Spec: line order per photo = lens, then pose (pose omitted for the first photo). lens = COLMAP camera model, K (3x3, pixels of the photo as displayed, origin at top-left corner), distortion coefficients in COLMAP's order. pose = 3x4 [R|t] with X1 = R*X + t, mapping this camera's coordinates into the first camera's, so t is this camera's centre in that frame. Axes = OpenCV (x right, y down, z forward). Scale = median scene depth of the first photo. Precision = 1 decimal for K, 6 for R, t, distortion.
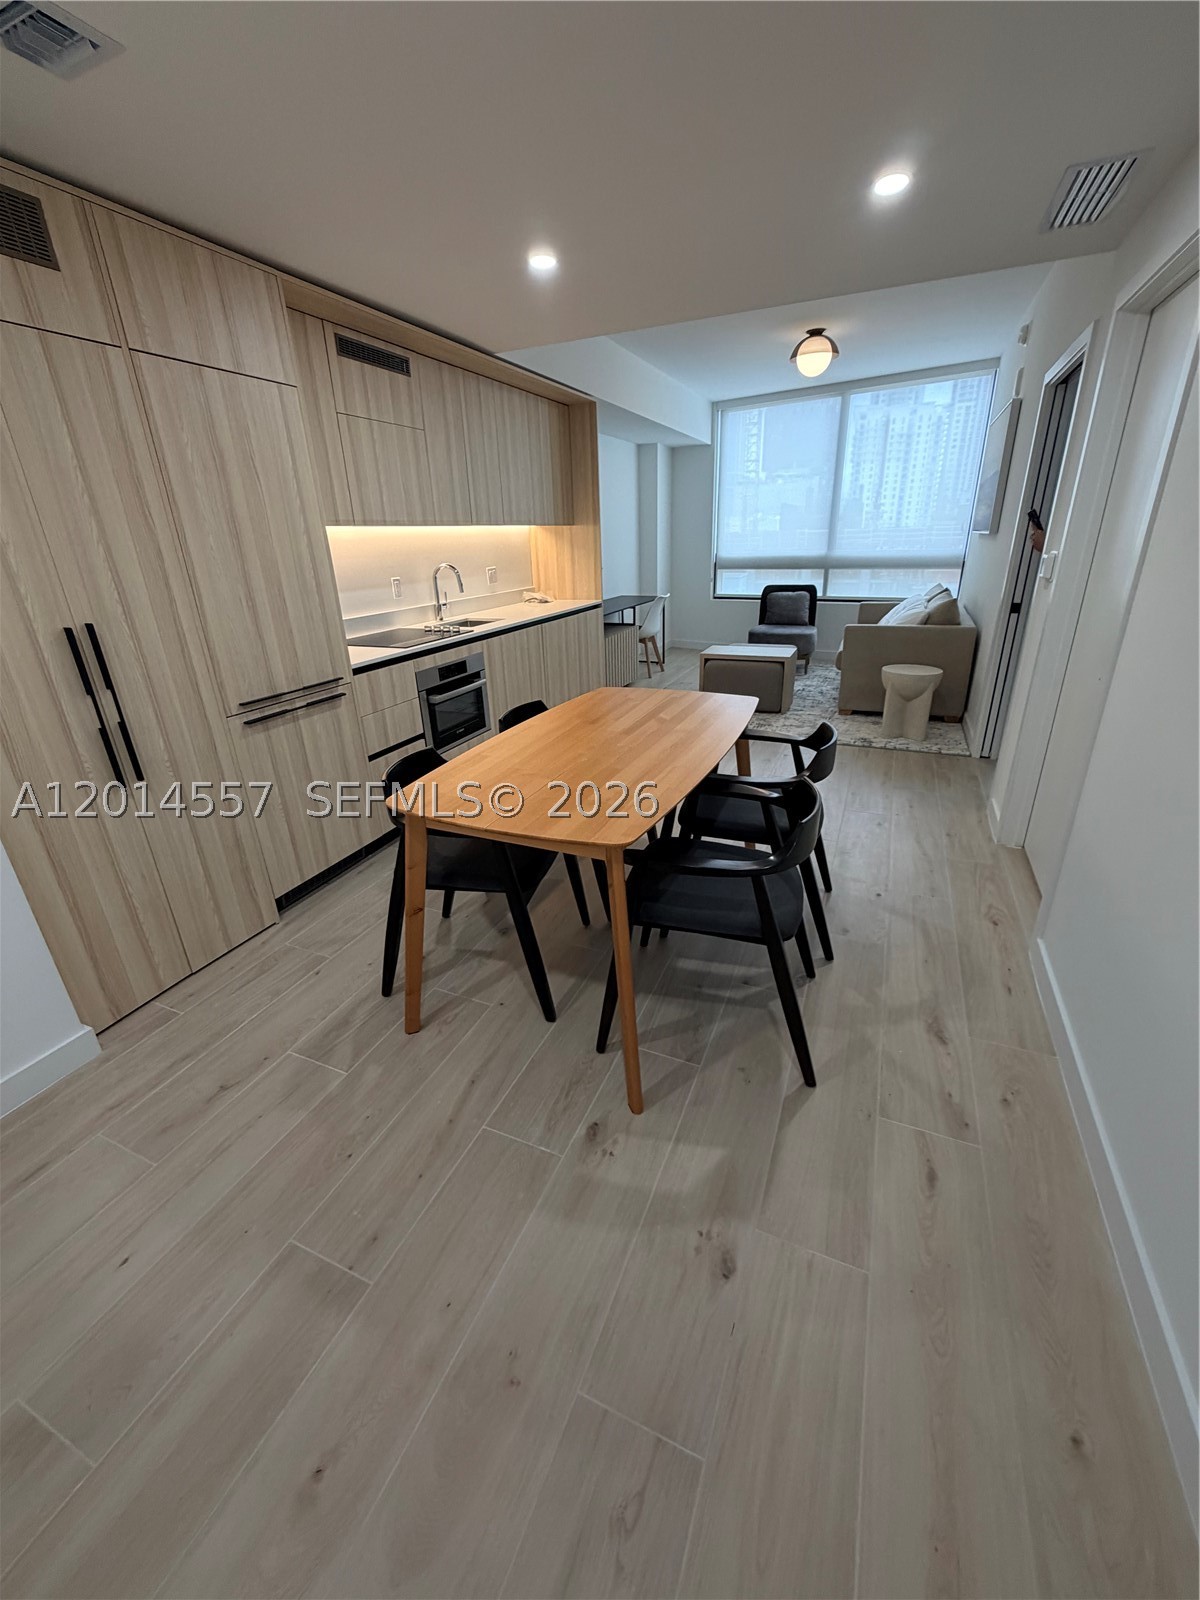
lens RADIAL K [[636.8, 0, 604.2], [0, 636.8, 799.6], [0, 0, 1]] dist [-0.000148, -0.000541]
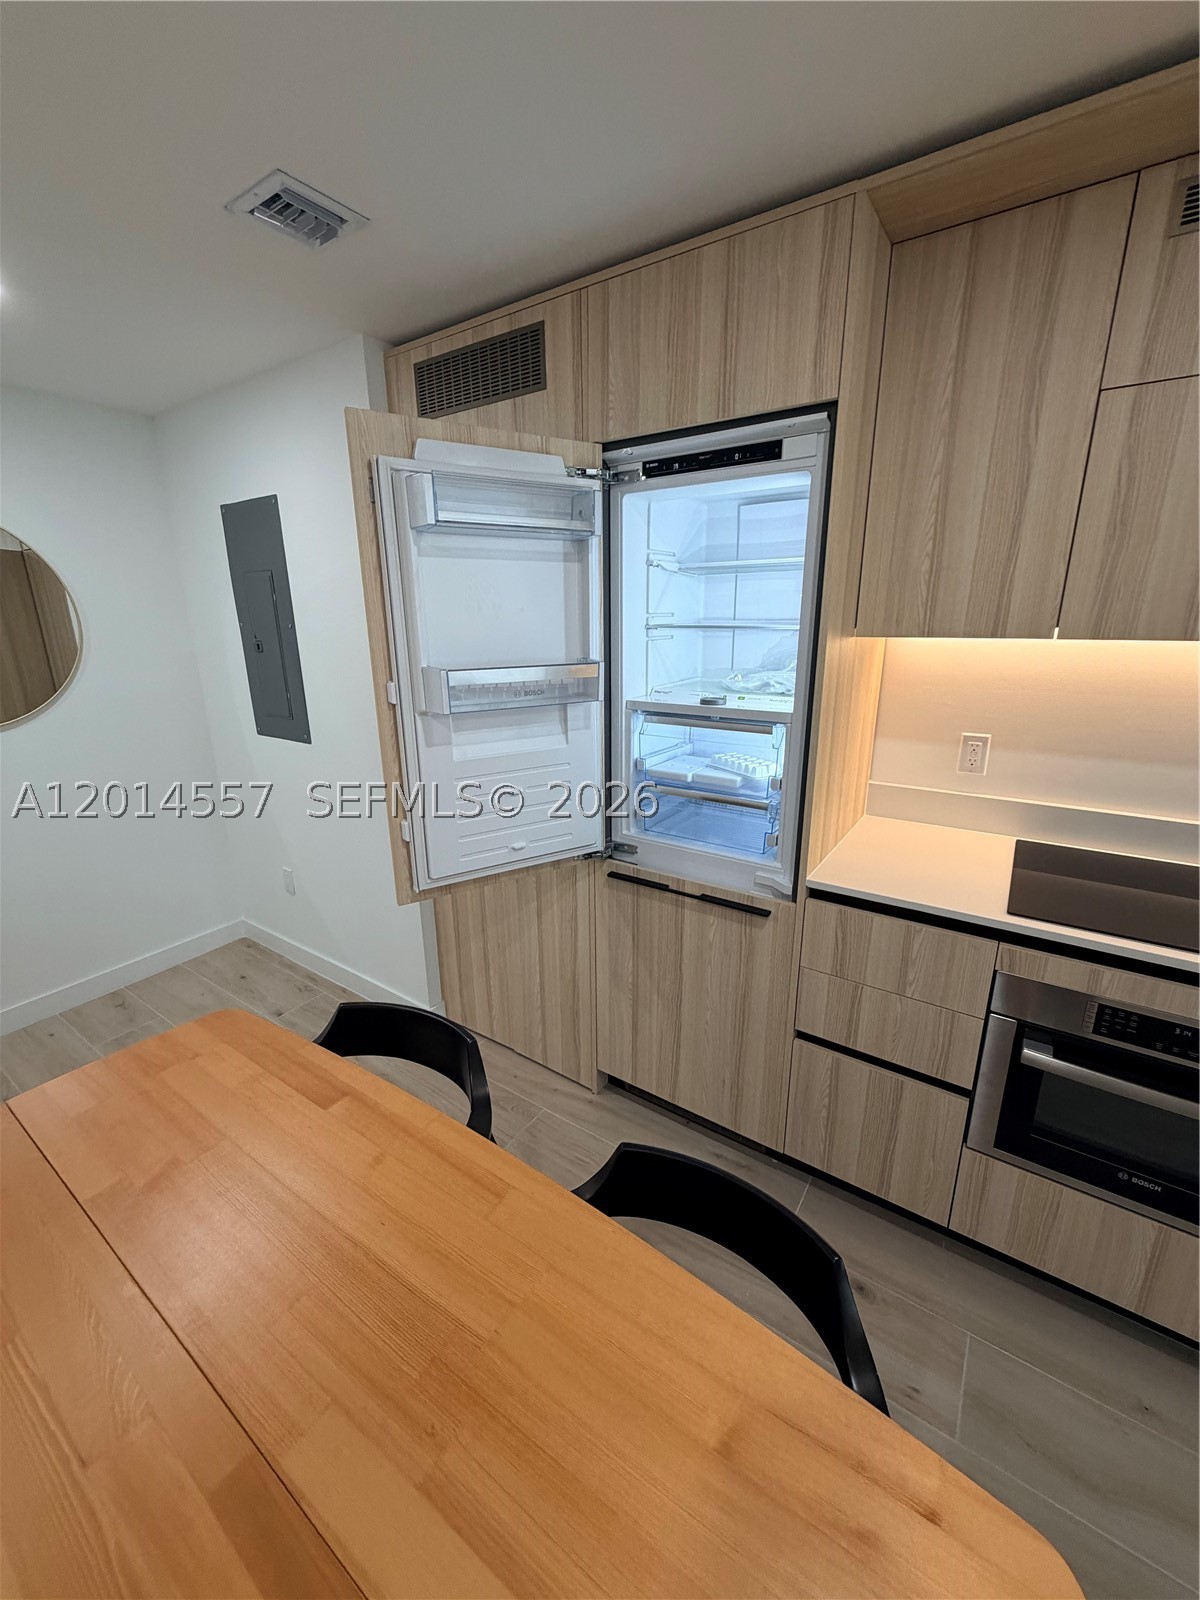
lens RADIAL K [[636.8, 0, 603.0], [0, 636.8, 798.4], [0, 0, 1]] dist [-0.000148, -0.000541]
pose [[-0.184360, 0.307543, -0.933503, 0.152185], [-0.359767, 0.862752, 0.355285, -0.465839], [0.914647, 0.401344, -0.048414, 0.956465]]
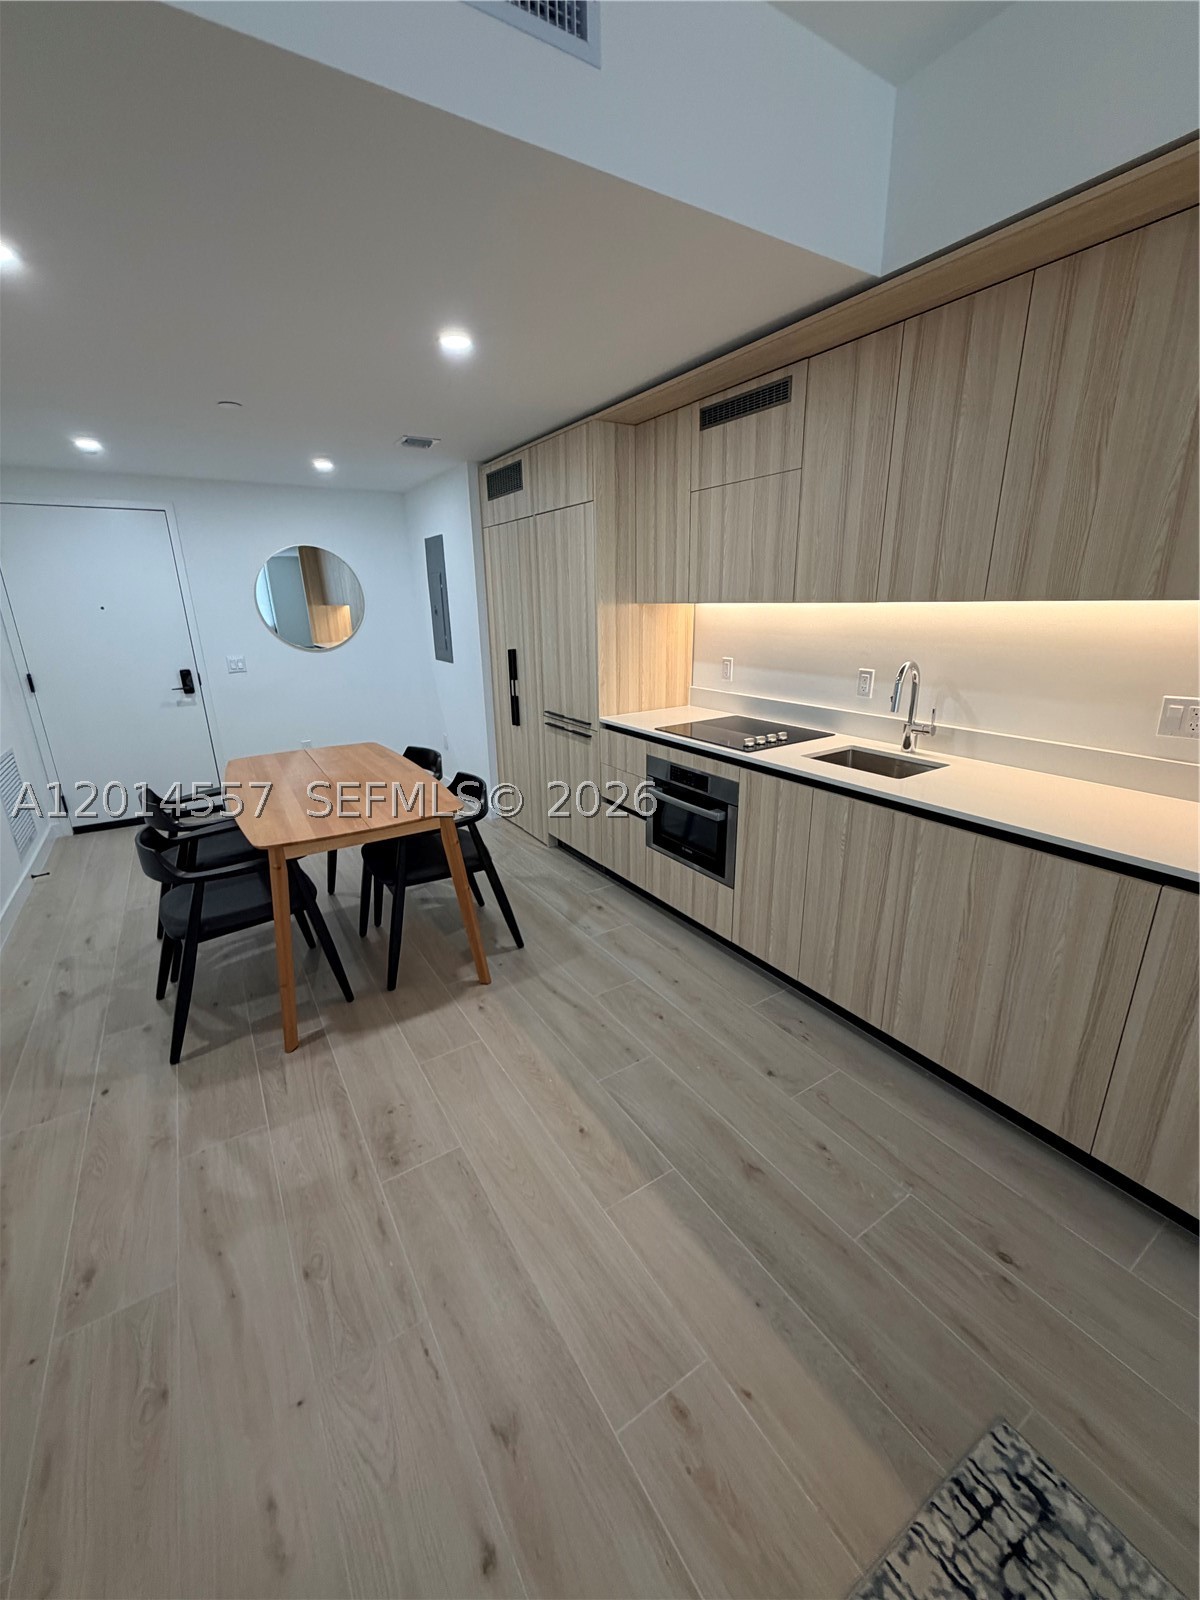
lens RADIAL K [[636.8, 0, 601.9], [0, 636.8, 800.0], [0, 0, 1]] dist [-0.000148, -0.000541]
pose [[-0.556578, 0.291186, -0.778095, 0.652035], [-0.284283, 0.813278, 0.507702, -0.792333], [0.780644, 0.503775, -0.369874, 1.740360]]
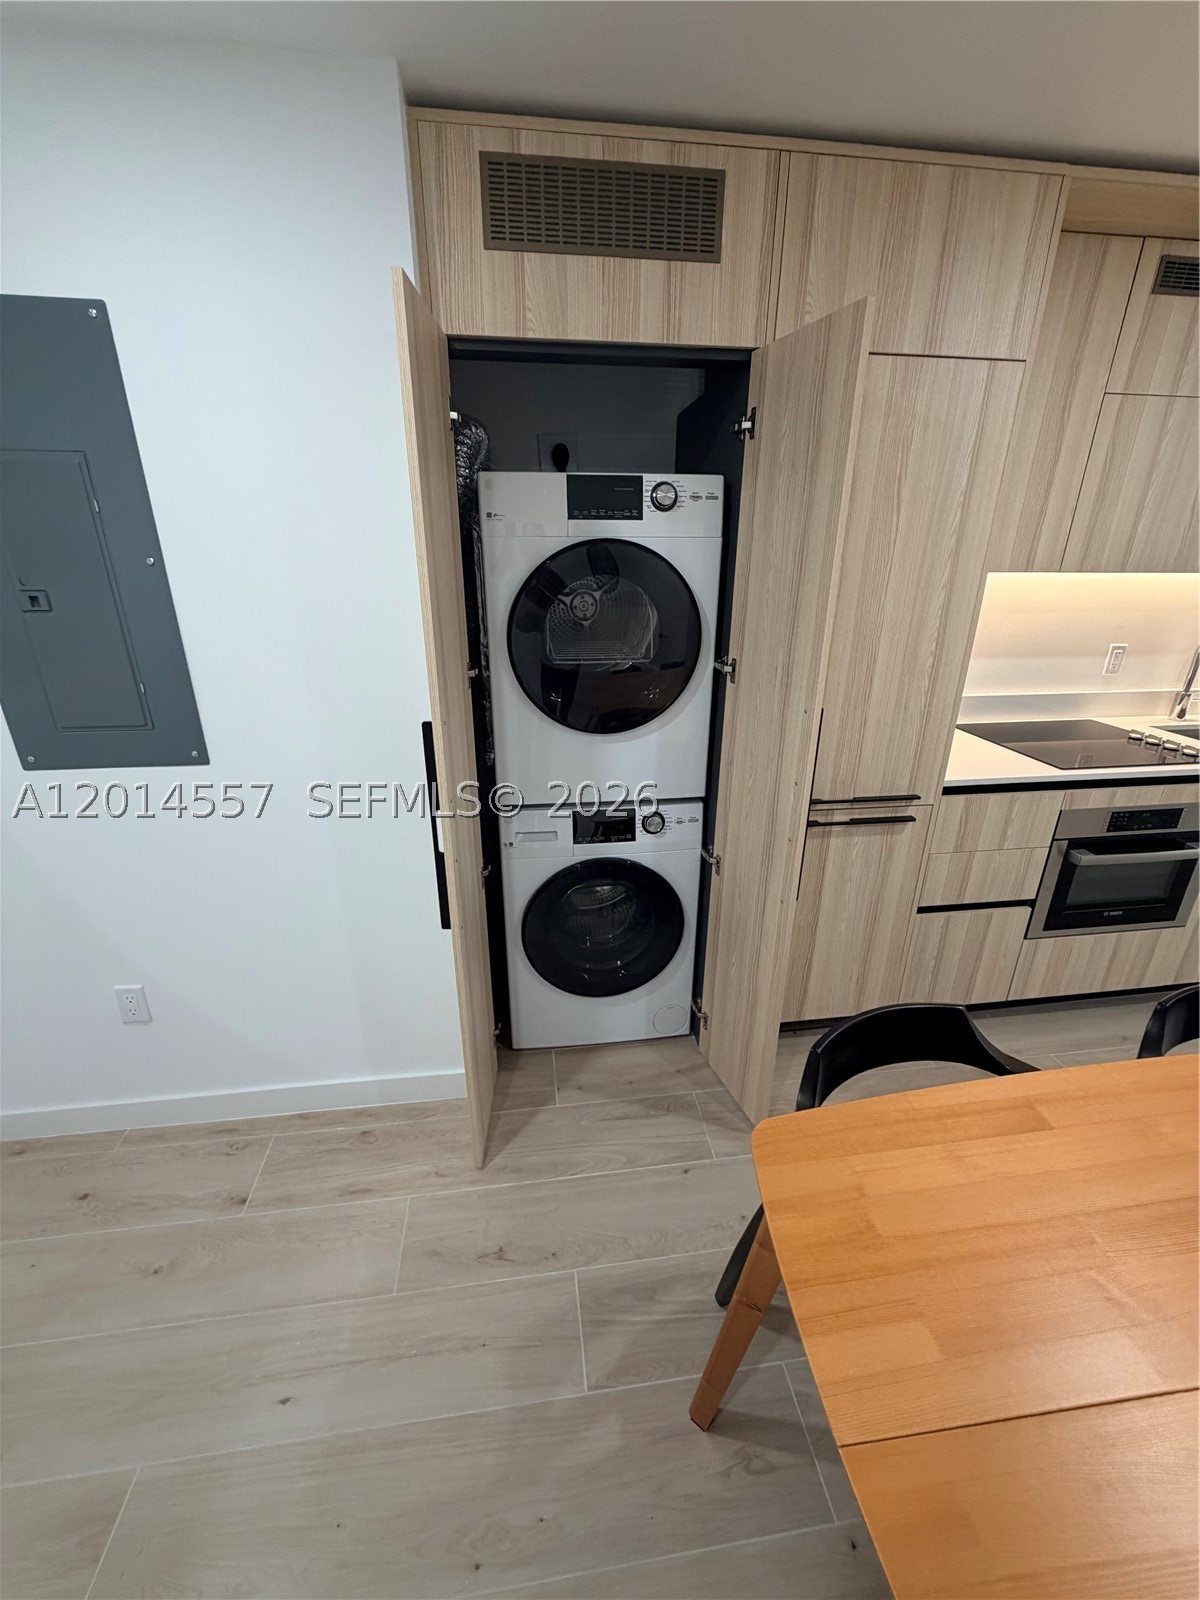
lens RADIAL K [[636.8, 0, 602.6], [0, 636.8, 796.3], [0, 0, 1]] dist [-0.000148, -0.000541]
pose [[0.513963, 0.341132, -0.787065, -0.059913], [-0.347369, 0.921698, 0.172650, -0.214619], [0.784332, 0.184666, 0.592218, 0.376963]]
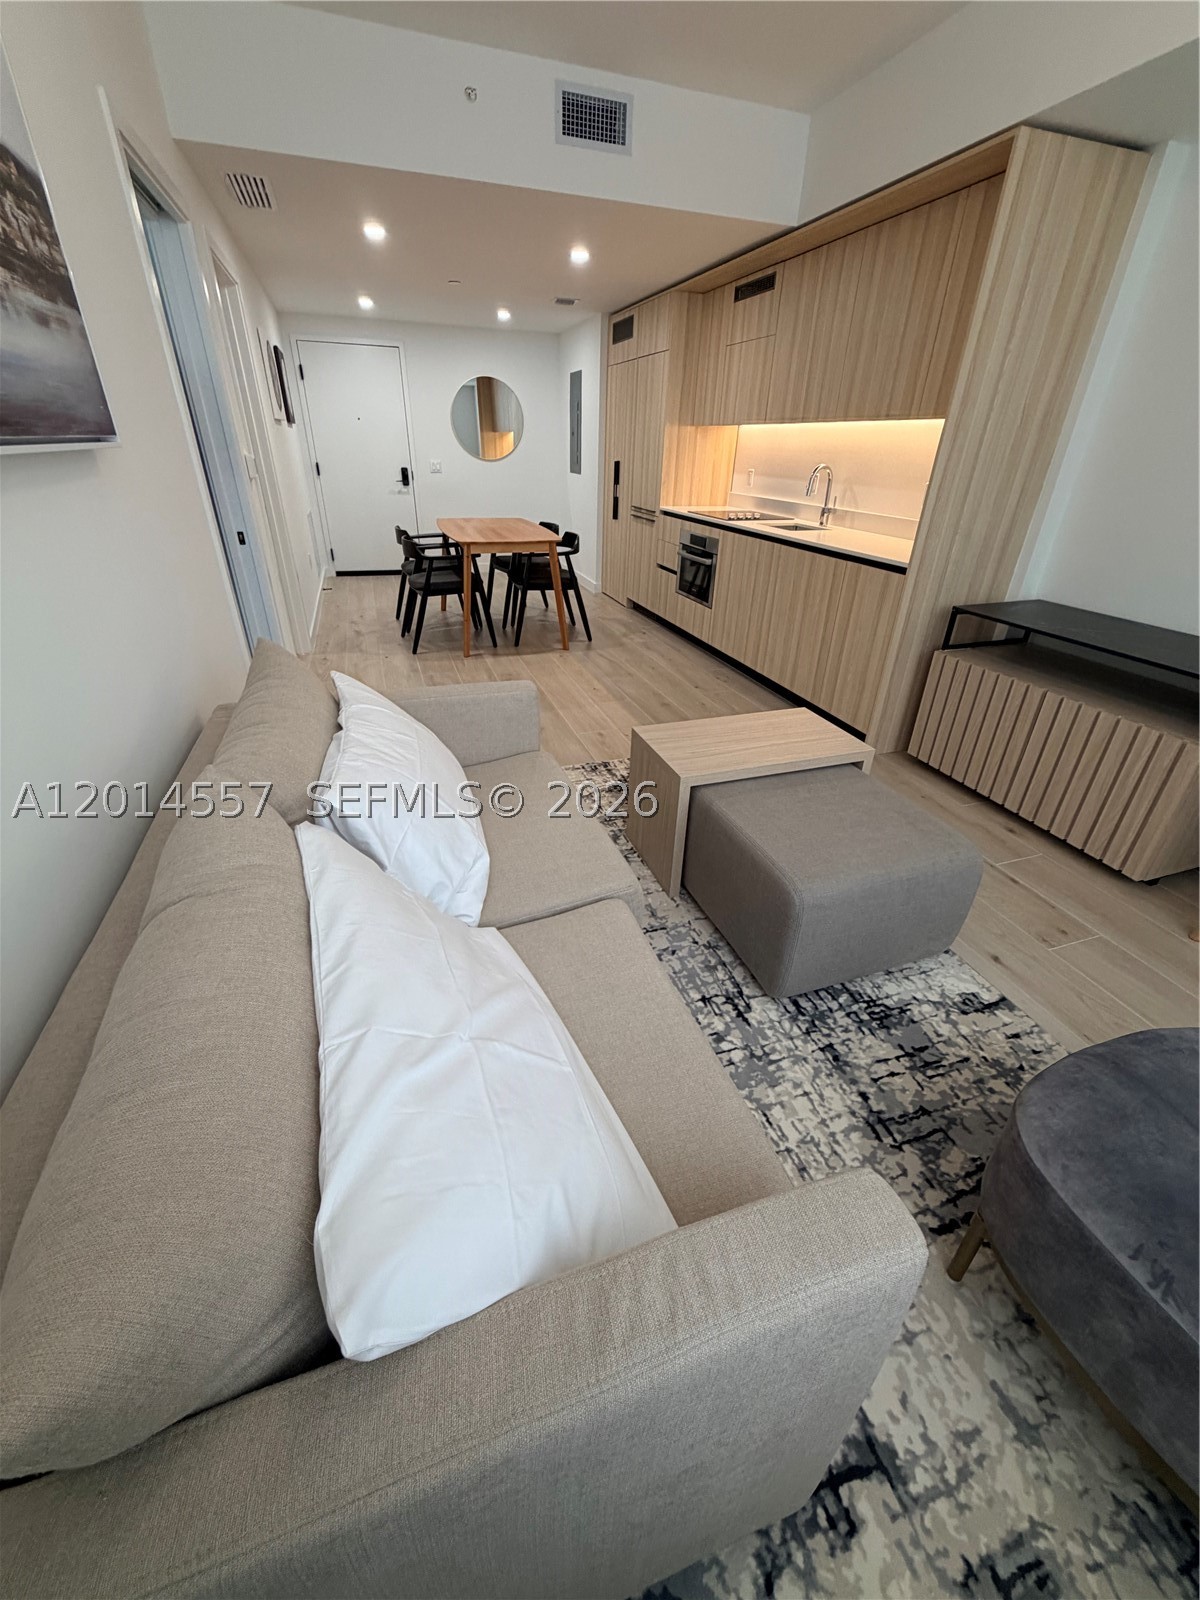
lens RADIAL K [[636.8, 0, 600.4], [0, 636.8, 799.8], [0, 0, 1]] dist [-0.000148, -0.000541]
pose [[-0.742729, 0.340285, -0.576680, 1.223550], [-0.255902, 0.651611, 0.714085, -1.059089], [0.618763, 0.677945, -0.396890, 2.505452]]
